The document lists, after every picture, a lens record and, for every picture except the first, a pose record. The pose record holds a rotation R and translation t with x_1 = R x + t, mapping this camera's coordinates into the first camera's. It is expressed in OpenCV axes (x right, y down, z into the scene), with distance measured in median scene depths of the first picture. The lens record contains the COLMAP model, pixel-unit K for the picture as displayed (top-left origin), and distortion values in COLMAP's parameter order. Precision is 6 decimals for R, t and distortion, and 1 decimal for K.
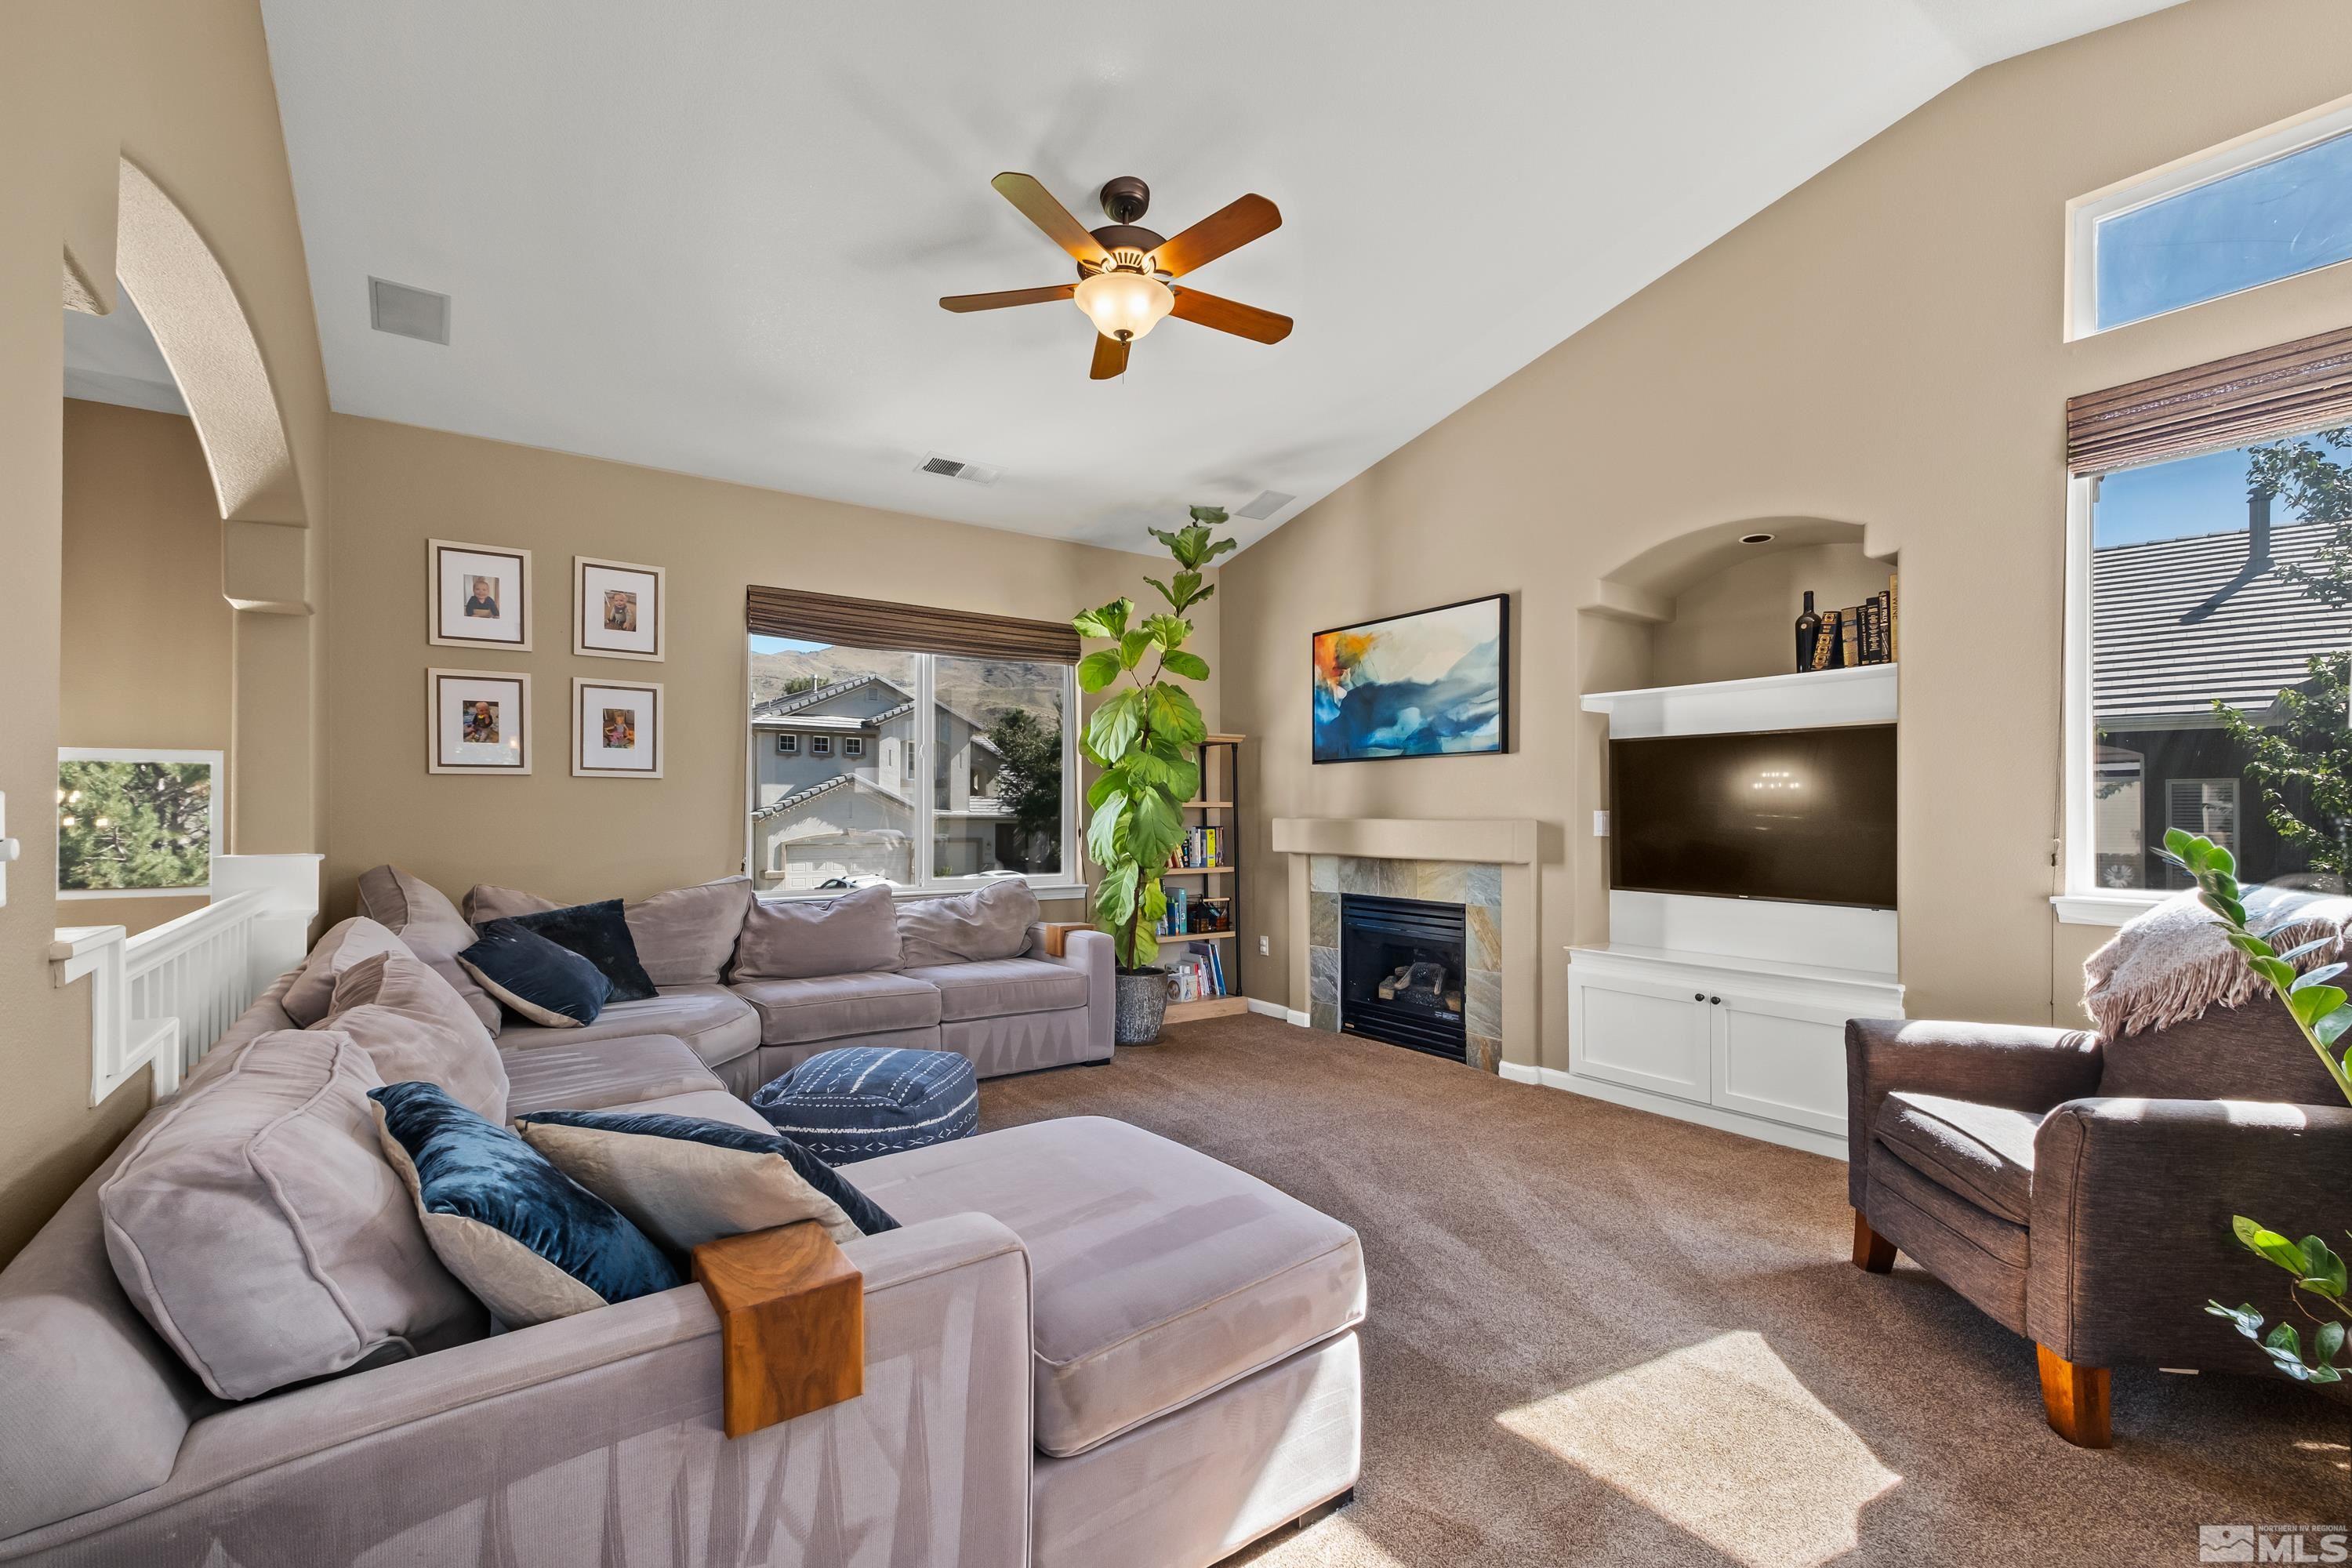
lens RADIAL K [[1023.1, 0, 1176.0], [0, 1023.1, 784.0], [0, 0, 1]] dist [0.001427, 0.000126]
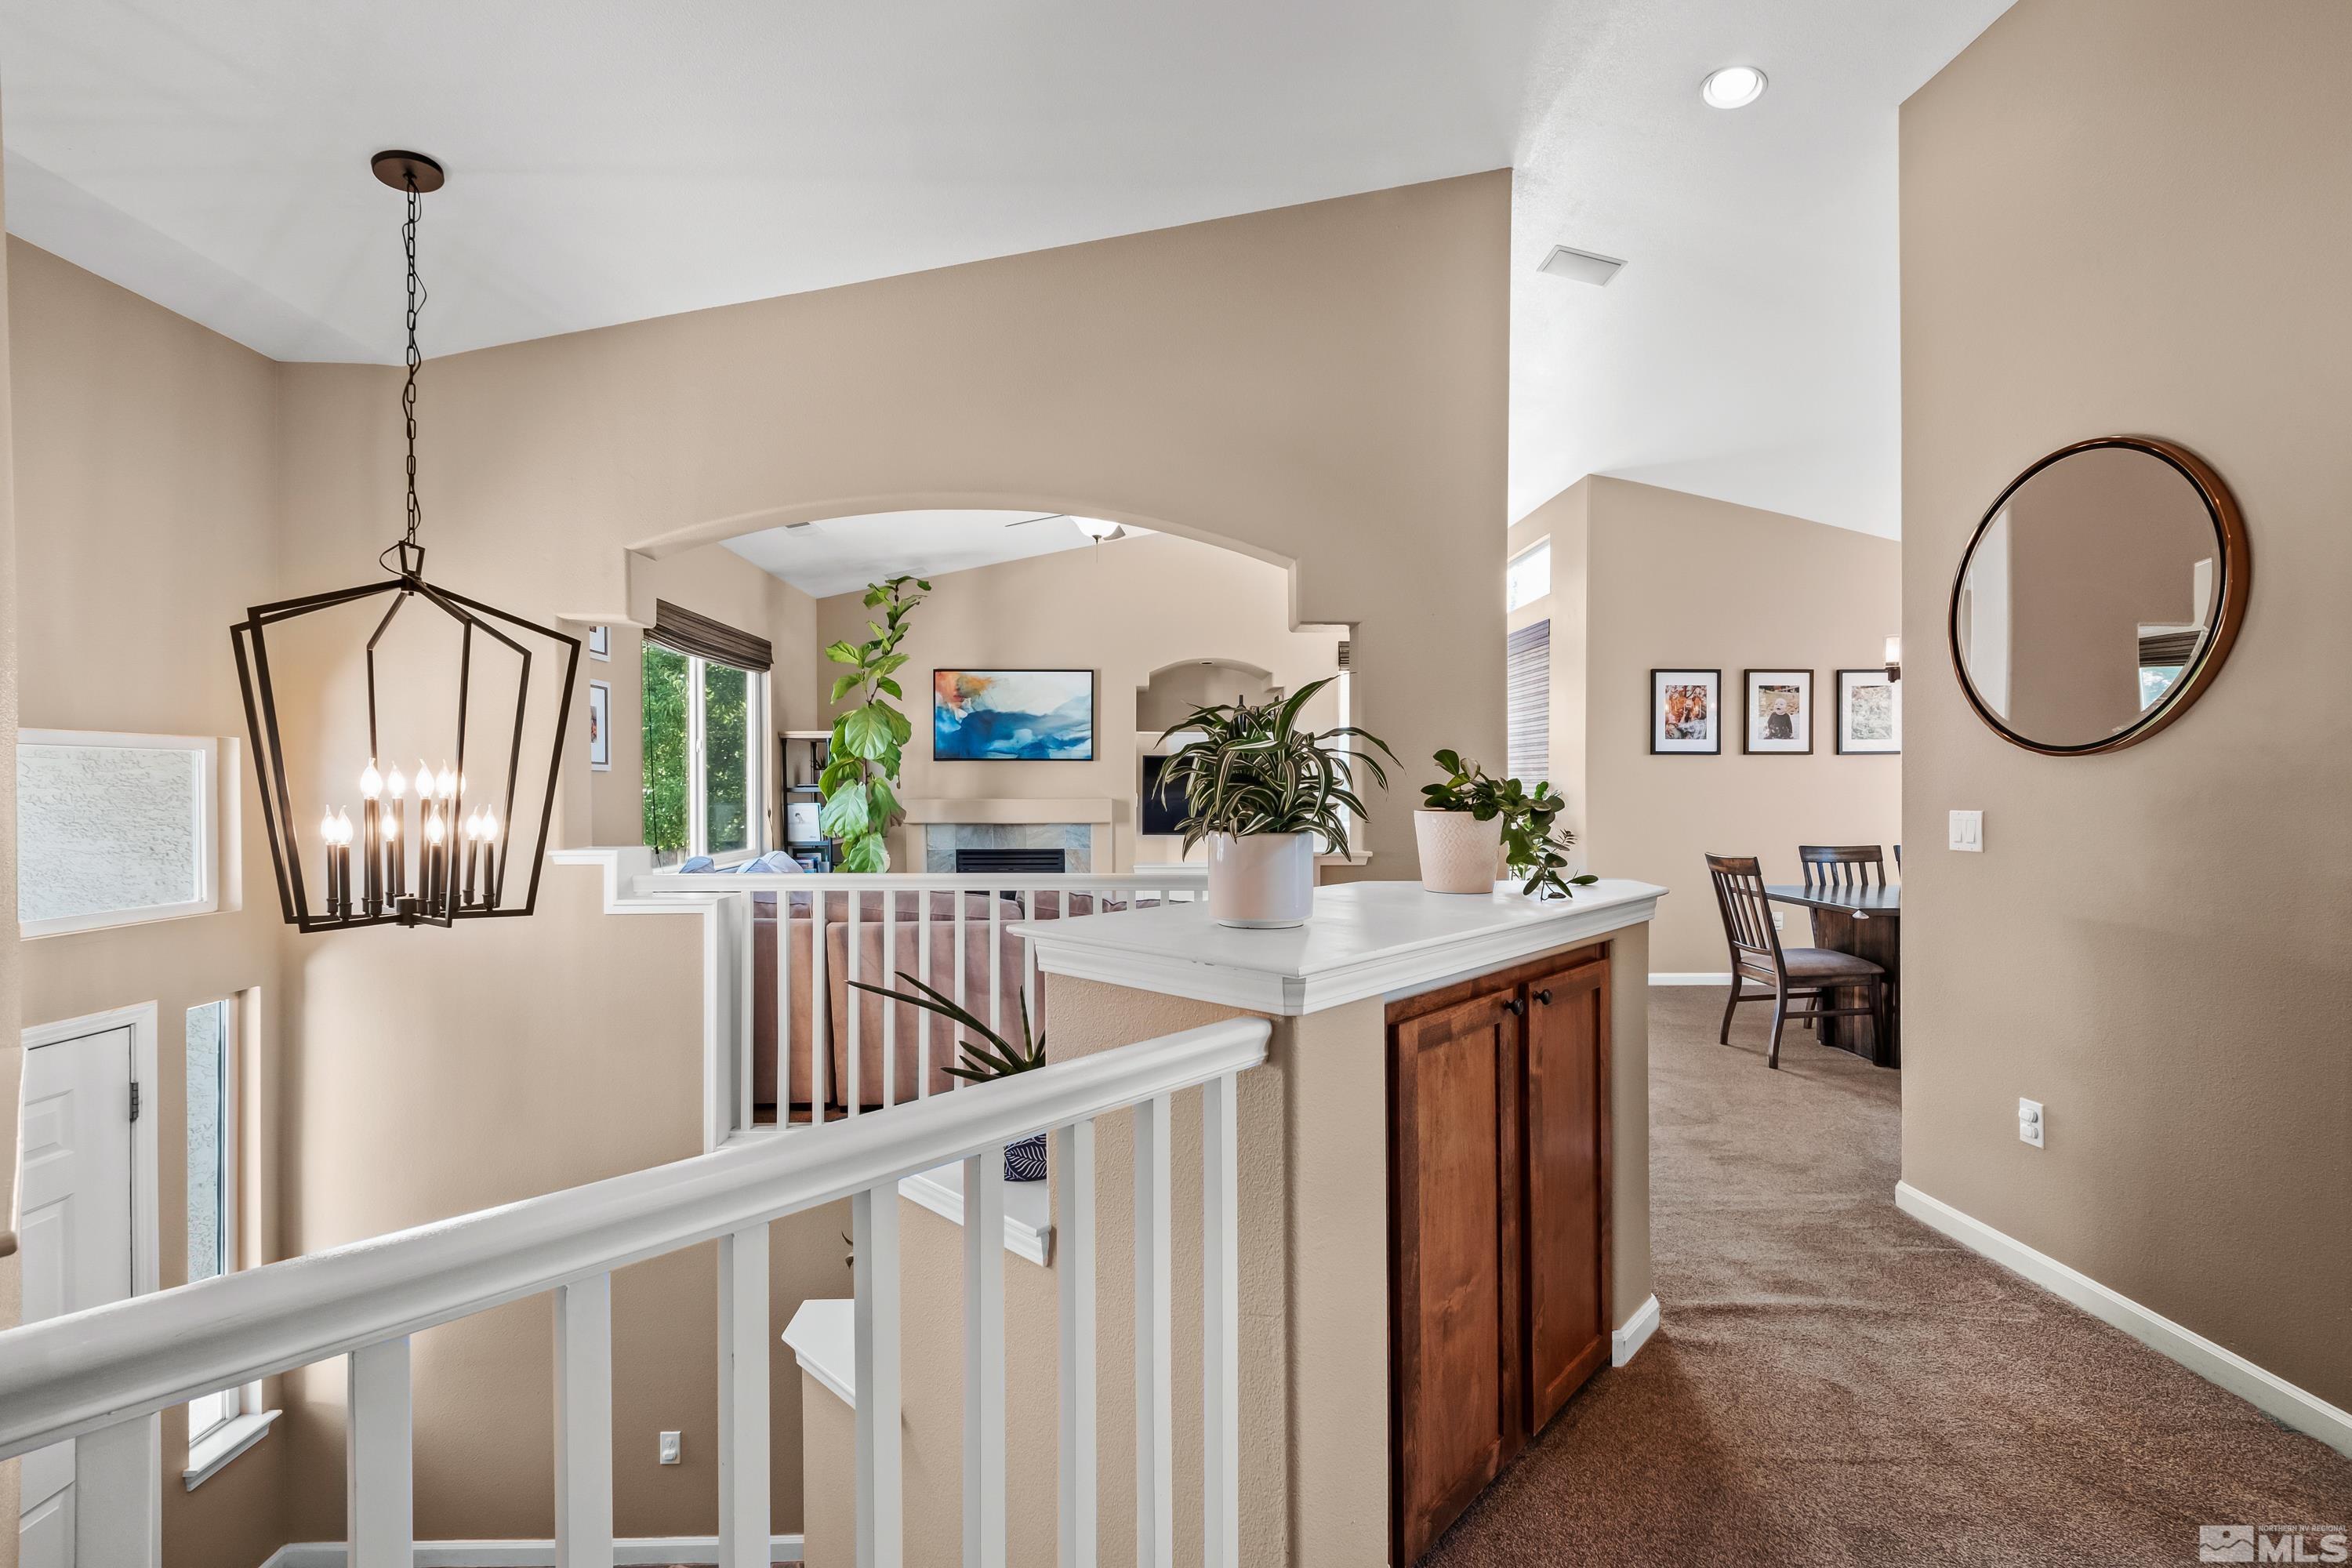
lens RADIAL K [[1023.1, 0, 1176.0], [0, 1023.1, 784.0], [0, 0, 1]] dist [0.001427, 0.000126]
pose [[0.536393, -0.002915, 0.843963, -0.979395], [-0.022176, 0.999600, 0.017547, -0.021651], [-0.843677, -0.028128, 0.536114, -0.059487]]
